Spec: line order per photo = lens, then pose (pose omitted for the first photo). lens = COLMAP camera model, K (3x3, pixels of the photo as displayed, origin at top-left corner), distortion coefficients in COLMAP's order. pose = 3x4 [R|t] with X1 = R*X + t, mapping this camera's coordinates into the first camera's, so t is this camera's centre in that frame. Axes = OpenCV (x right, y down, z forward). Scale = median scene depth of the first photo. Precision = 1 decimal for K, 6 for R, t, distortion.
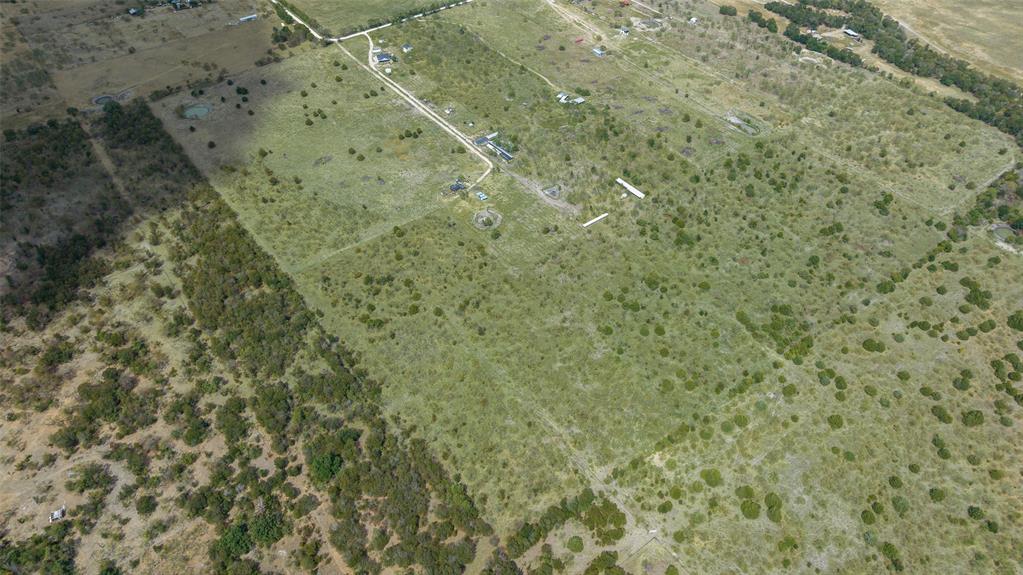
lens RADIAL K [[724.7, 0, 511.5], [0, 724.7, 287.5], [0, 0, 1]] dist [-0.011375, -0.004474]
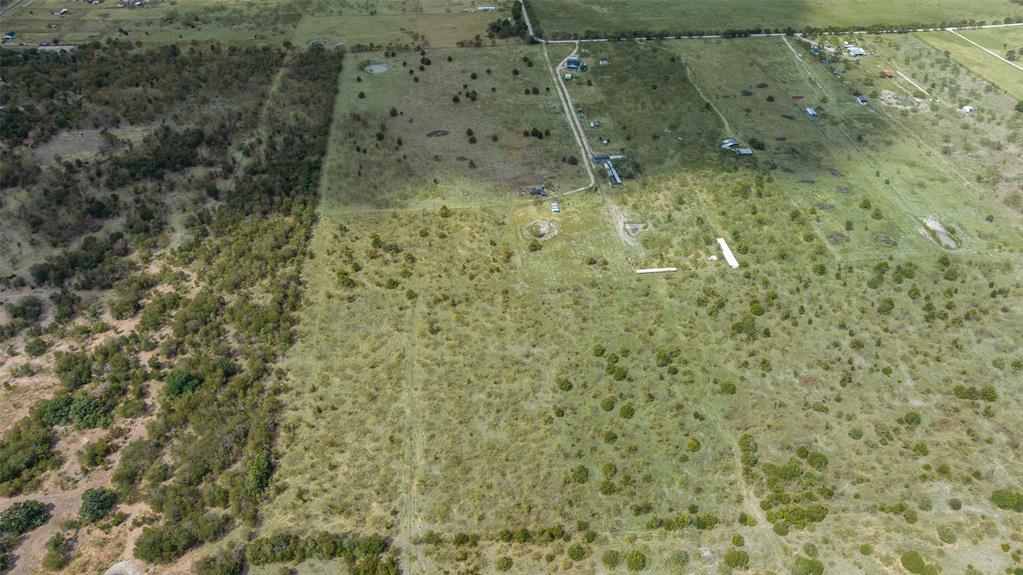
lens RADIAL K [[724.7, 0, 511.5], [0, 724.7, 287.5], [0, 0, 1]] dist [-0.011375, -0.004474]
pose [[0.851697, 0.325556, -0.410640, 0.336858], [-0.363084, 0.931644, -0.014454, -0.006106], [0.377865, 0.161407, 0.911683, 0.224708]]
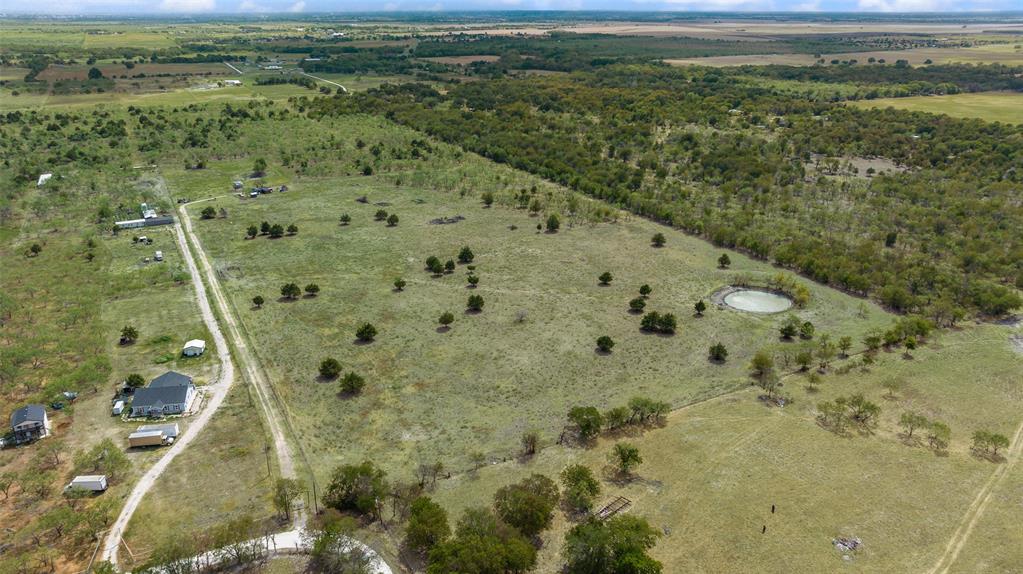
lens RADIAL K [[724.7, 0, 511.5], [0, 724.7, 287.0], [0, 0, 1]] dist [-0.011375, -0.004474]
pose [[-0.986246, -0.069610, 0.149911, -0.474183], [0.105496, 0.433097, 0.895152, -0.780967], [-0.127237, 0.898655, -0.419797, 1.512689]]
